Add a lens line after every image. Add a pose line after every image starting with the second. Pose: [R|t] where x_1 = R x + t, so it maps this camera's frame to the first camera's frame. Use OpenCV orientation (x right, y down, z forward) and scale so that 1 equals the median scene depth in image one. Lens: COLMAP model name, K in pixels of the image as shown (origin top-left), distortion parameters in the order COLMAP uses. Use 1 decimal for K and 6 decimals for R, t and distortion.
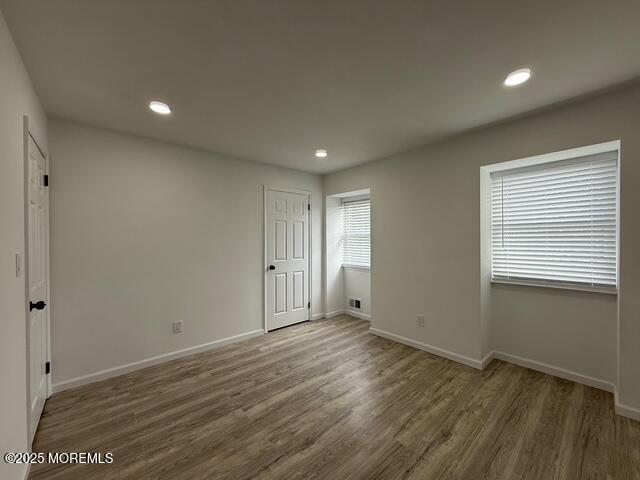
lens RADIAL K [[257.6, 0, 319.5], [0, 257.6, 237.9], [0, 0, 1]] dist [-0.005062, -0.000107]
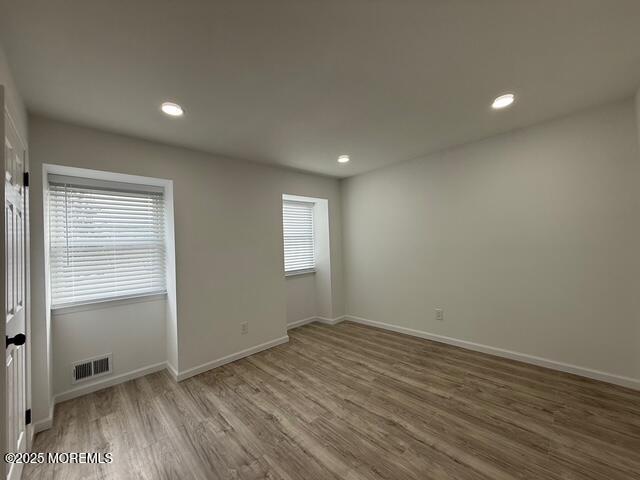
lens RADIAL K [[257.6, 0, 319.7], [0, 257.6, 240.3], [0, 0, 1]] dist [-0.005062, -0.000107]
pose [[-0.045363, 0.018513, 0.998799, -0.740554], [0.037822, 0.999143, -0.016801, 0.005251], [-0.998254, 0.037015, -0.046024, 0.855123]]
